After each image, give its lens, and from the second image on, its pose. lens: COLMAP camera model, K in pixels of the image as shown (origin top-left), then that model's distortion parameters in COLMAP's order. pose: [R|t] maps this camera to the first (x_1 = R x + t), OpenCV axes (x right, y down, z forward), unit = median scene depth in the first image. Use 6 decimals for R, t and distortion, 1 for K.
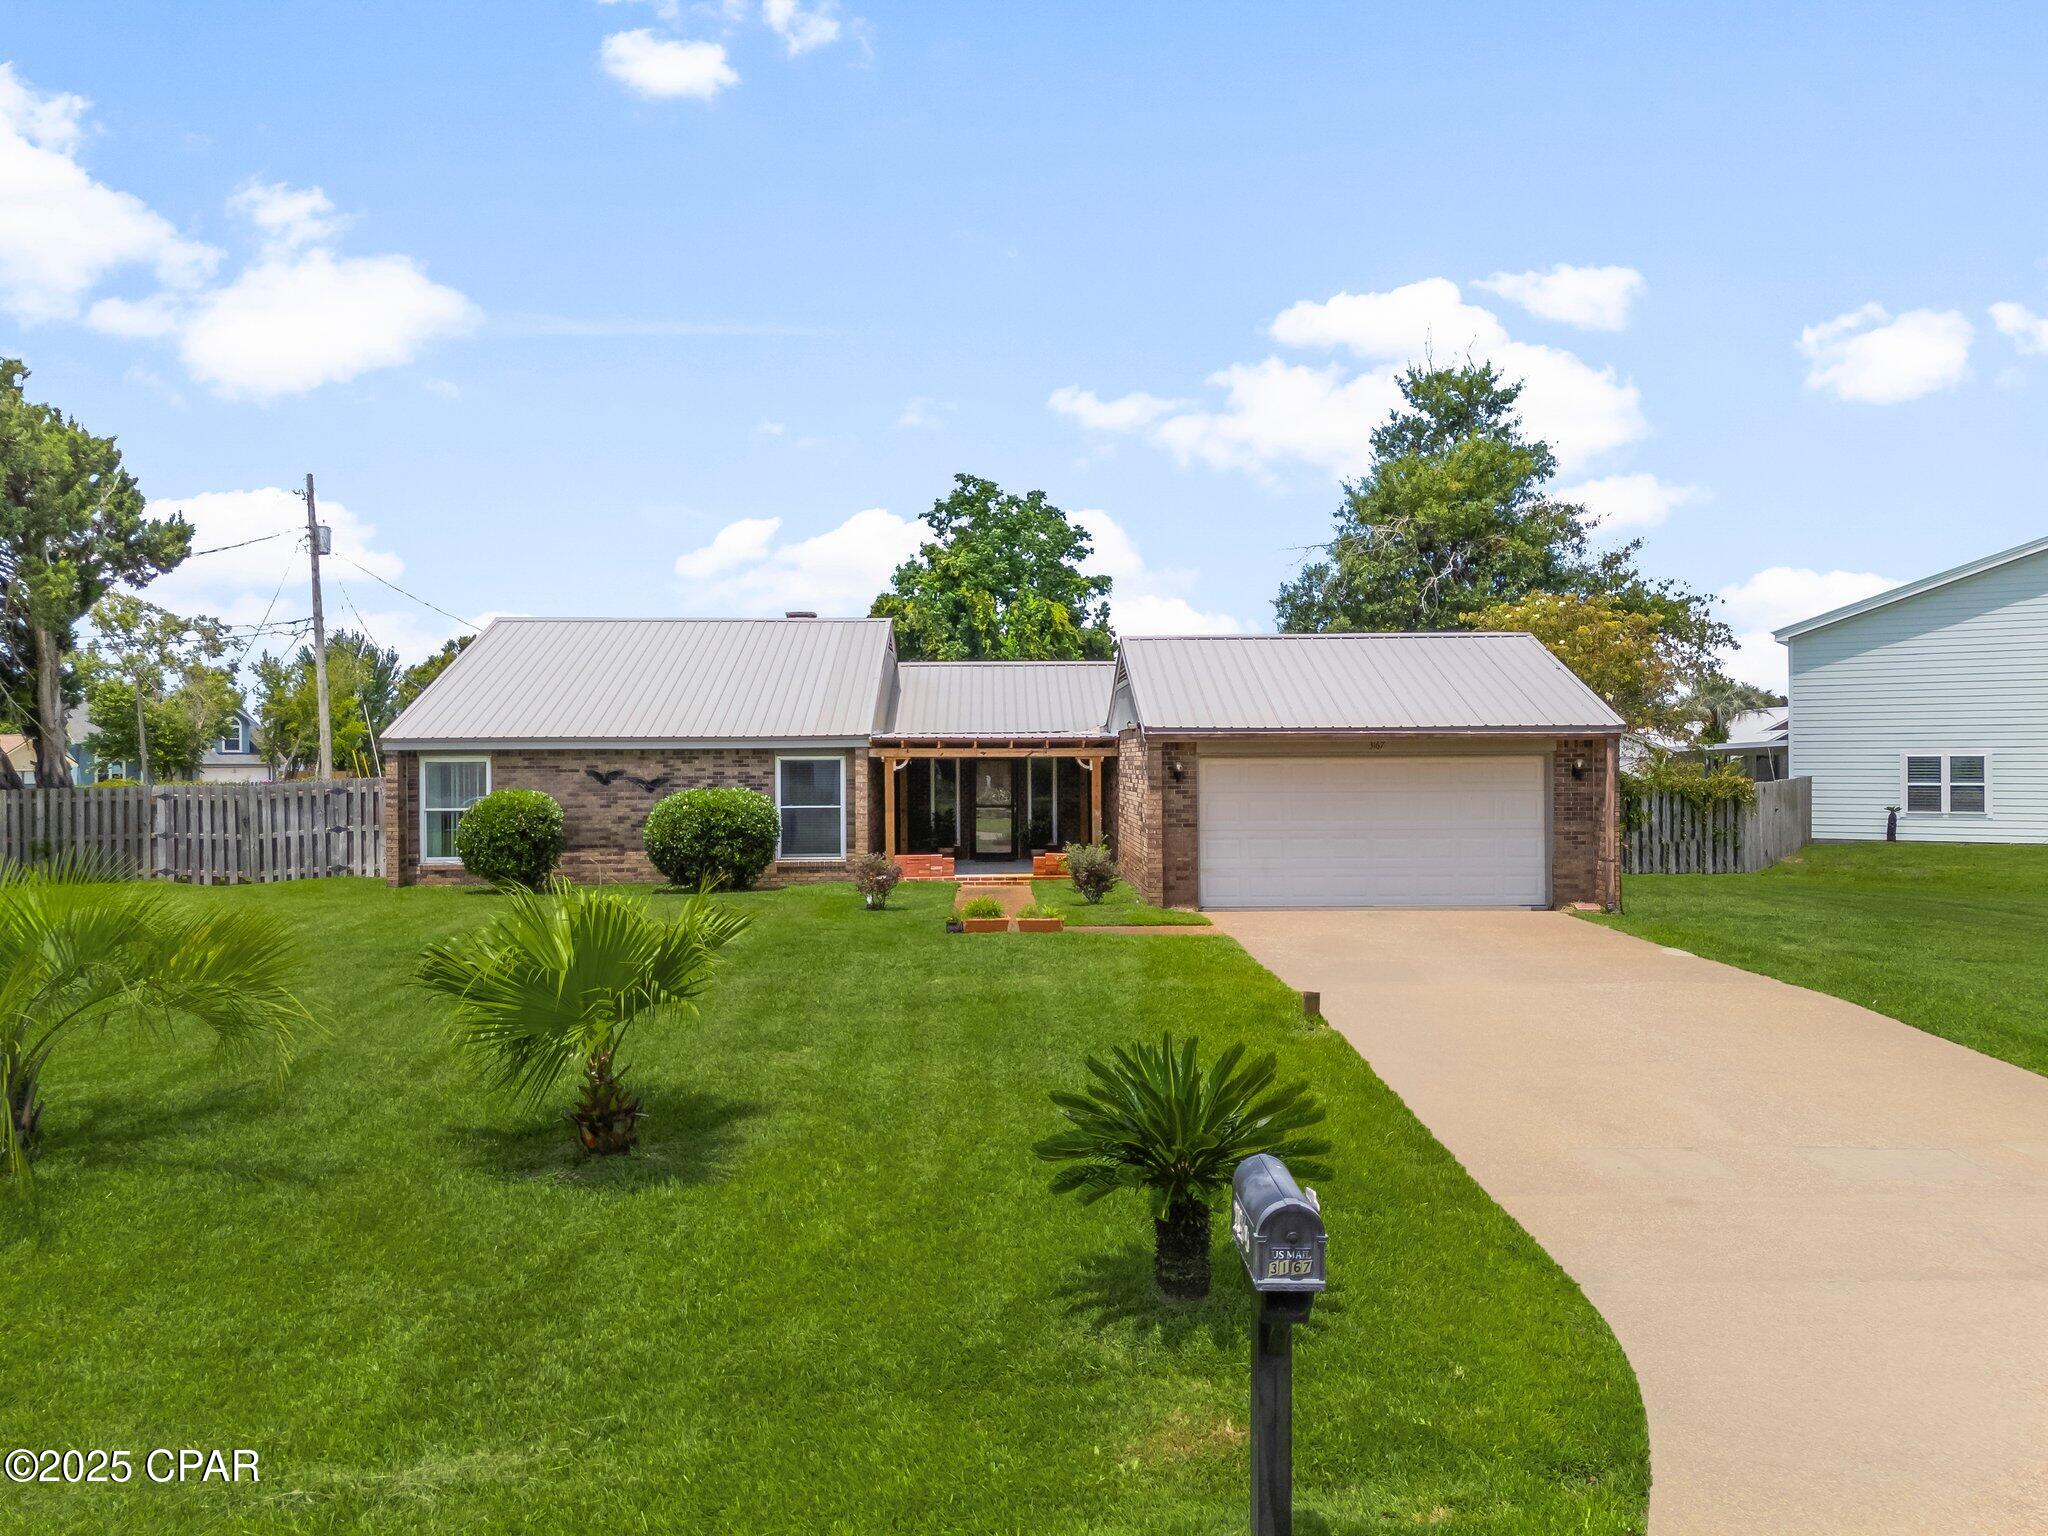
lens RADIAL K [[1526.1, 0, 1032.2], [0, 1526.1, 775.1], [0, 0, 1]] dist [0.040296, -0.027686]
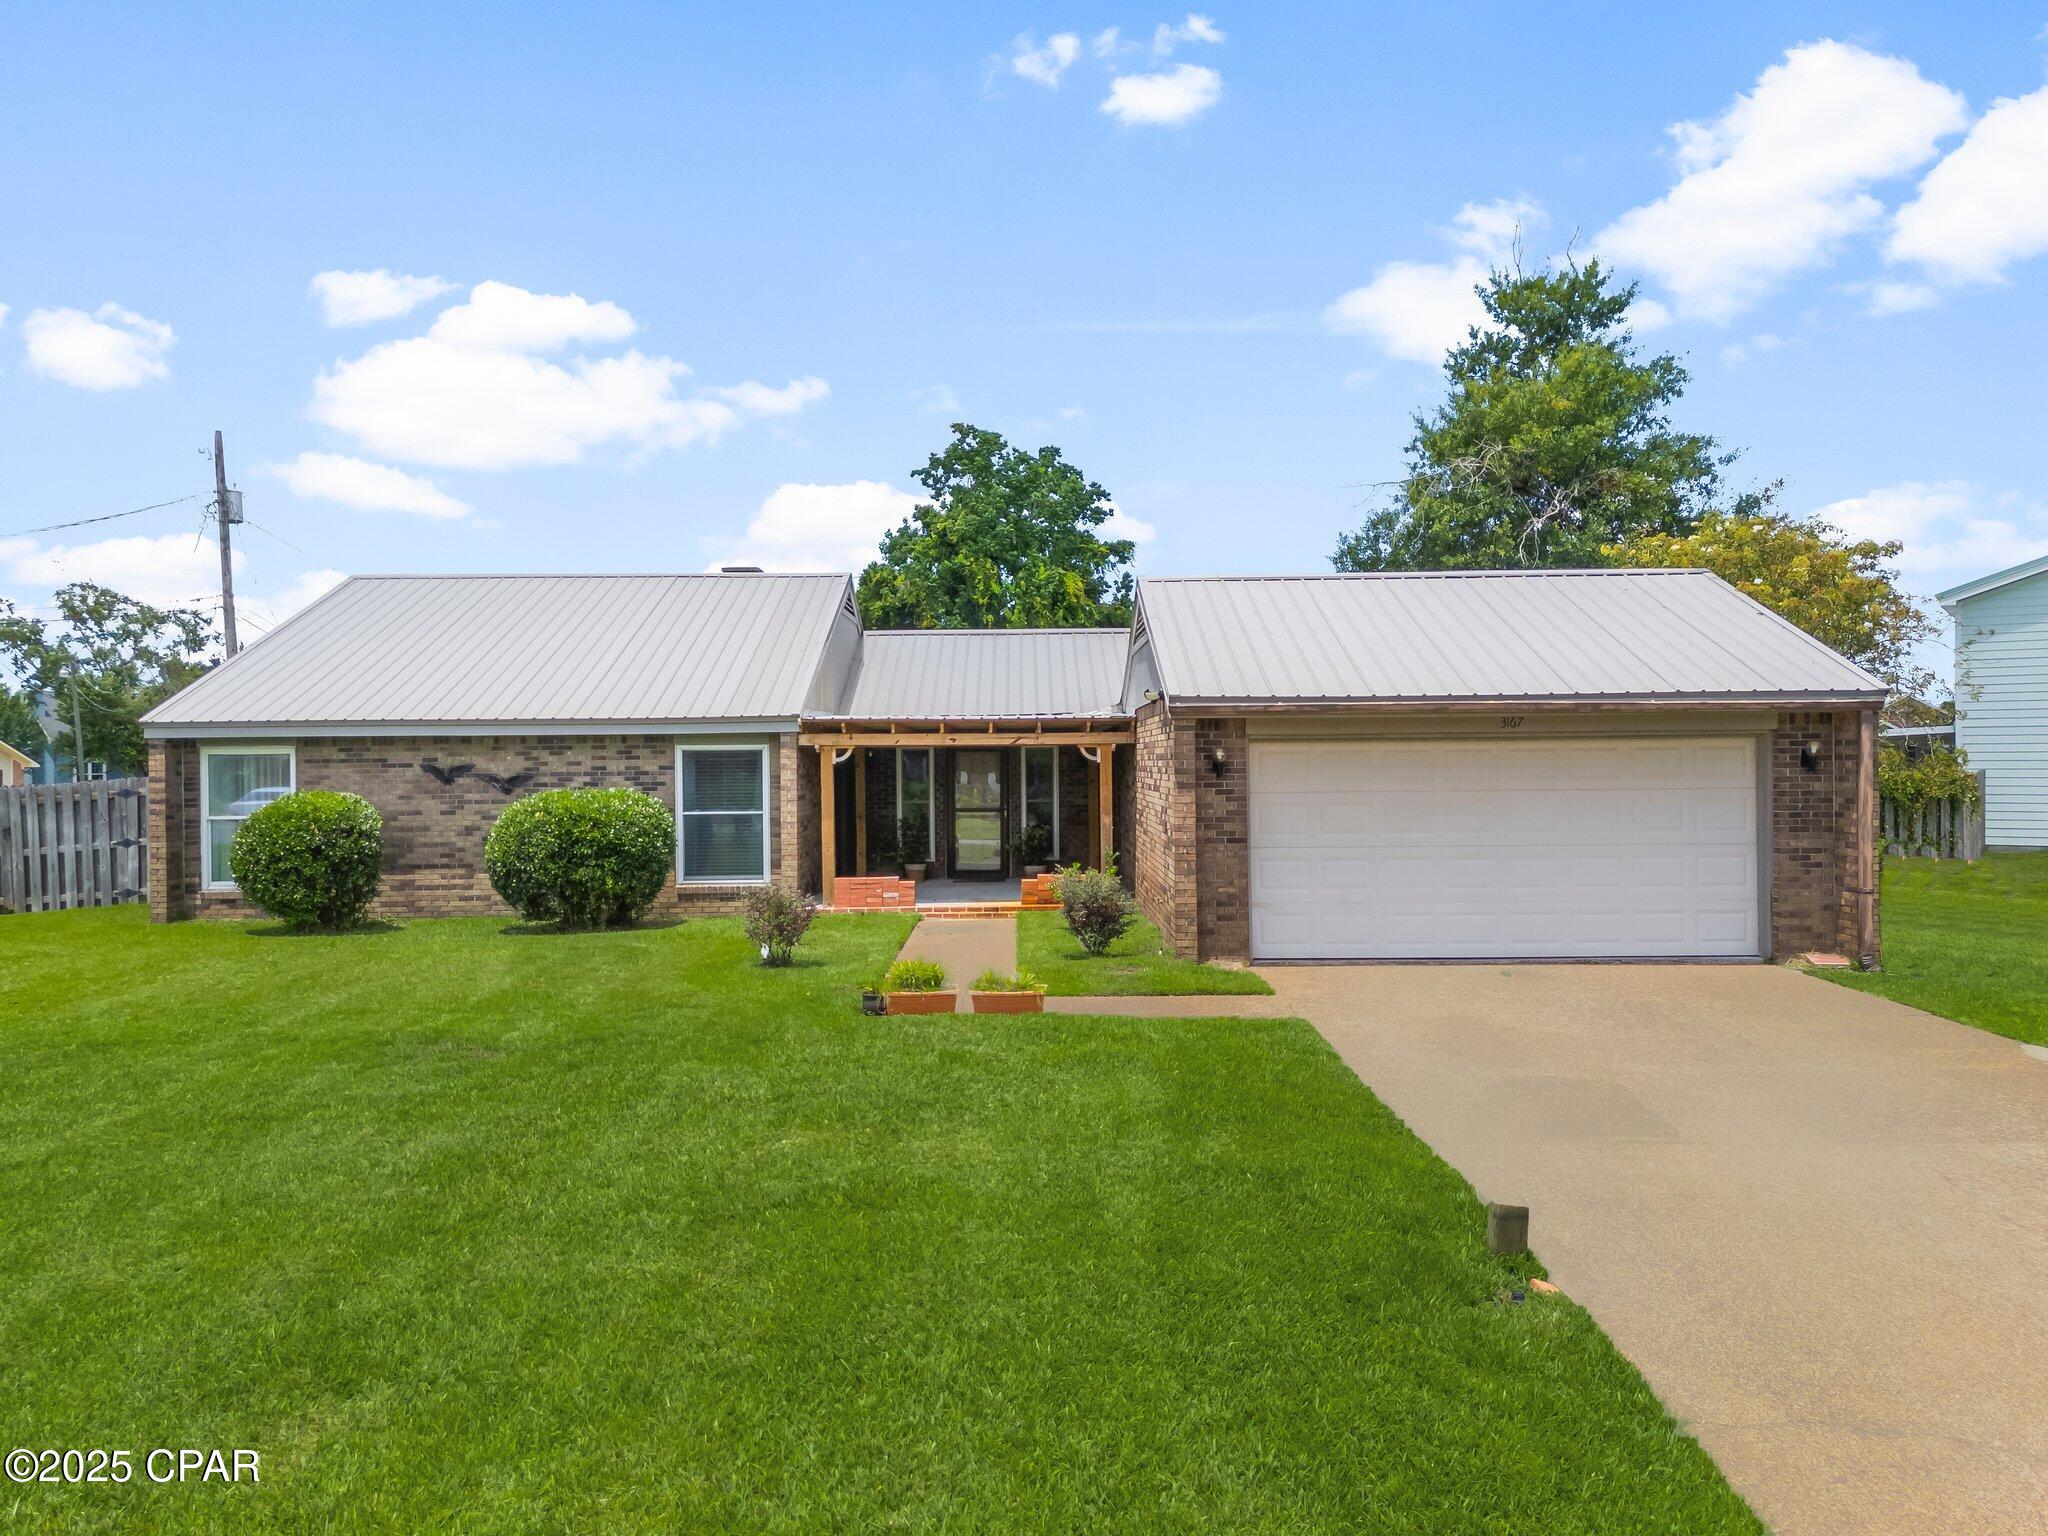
lens RADIAL K [[1526.1, 0, 1028.2], [0, 1526.1, 771.6], [0, 0, 1]] dist [0.040296, -0.027686]
pose [[0.999755, -0.003154, -0.021920, 0.020582], [0.003127, 0.999994, -0.001274, 0.002162], [0.021923, 0.001205, 0.999759, 0.257894]]
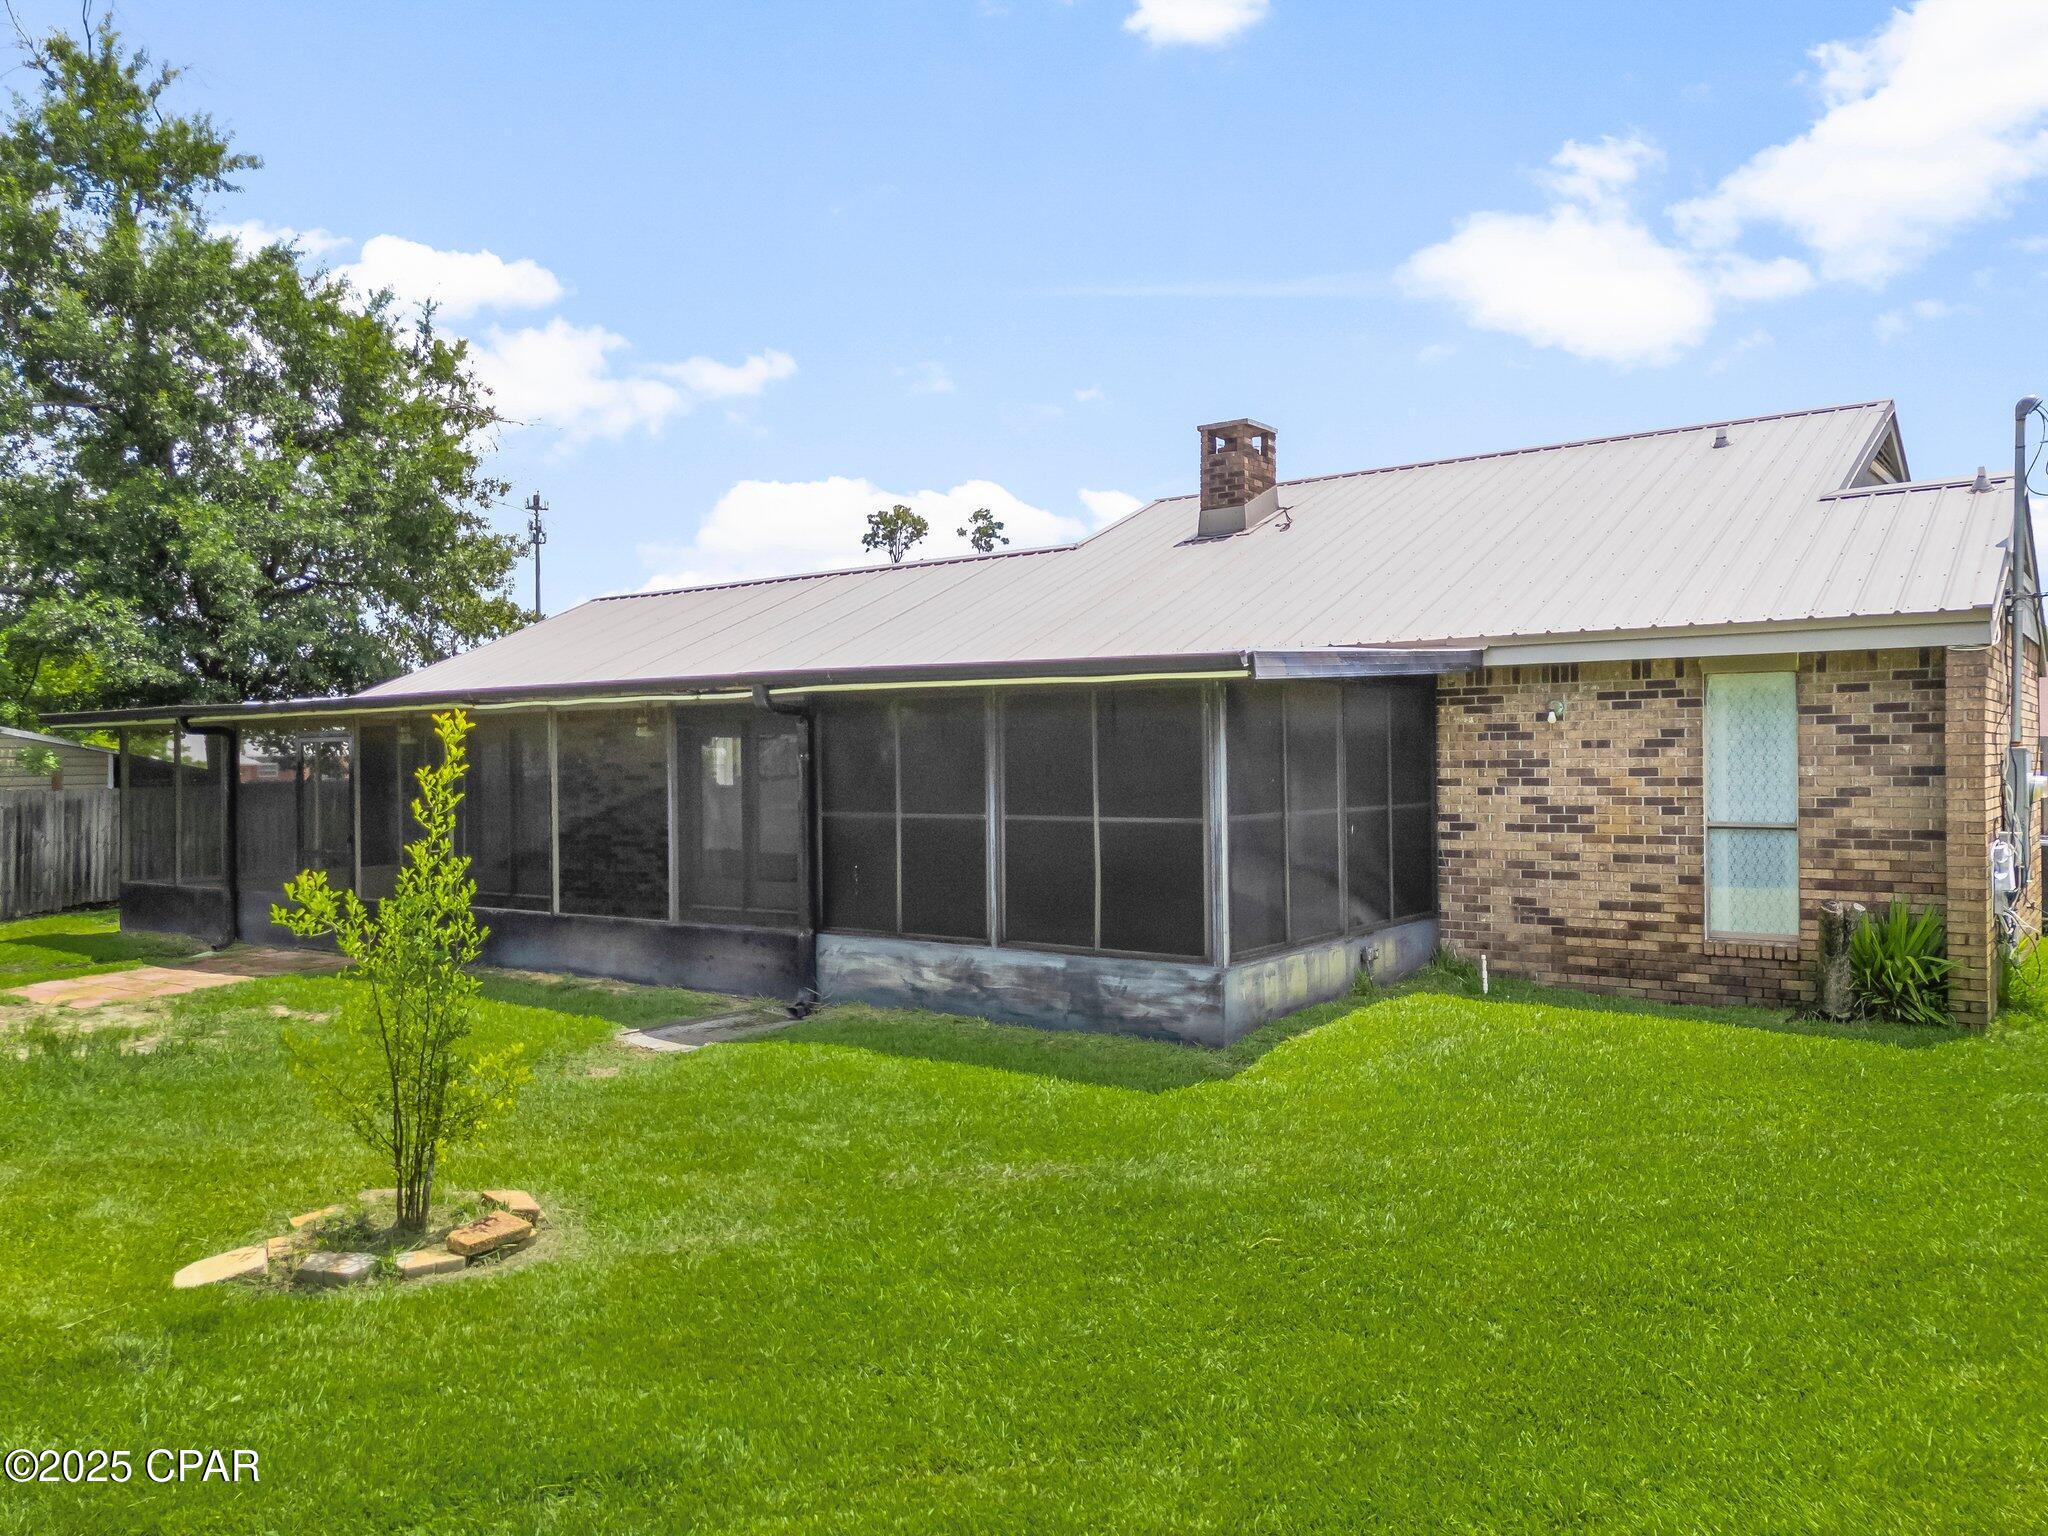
lens RADIAL K [[1526.1, 0, 1027.6], [0, 1526.1, 769.9], [0, 0, 1]] dist [0.040296, -0.027686]
pose [[0.999743, -0.002974, -0.022465, 0.011531], [0.002917, 0.999992, -0.002590, -0.033688], [0.022473, 0.002524, 0.999744, 0.458545]]
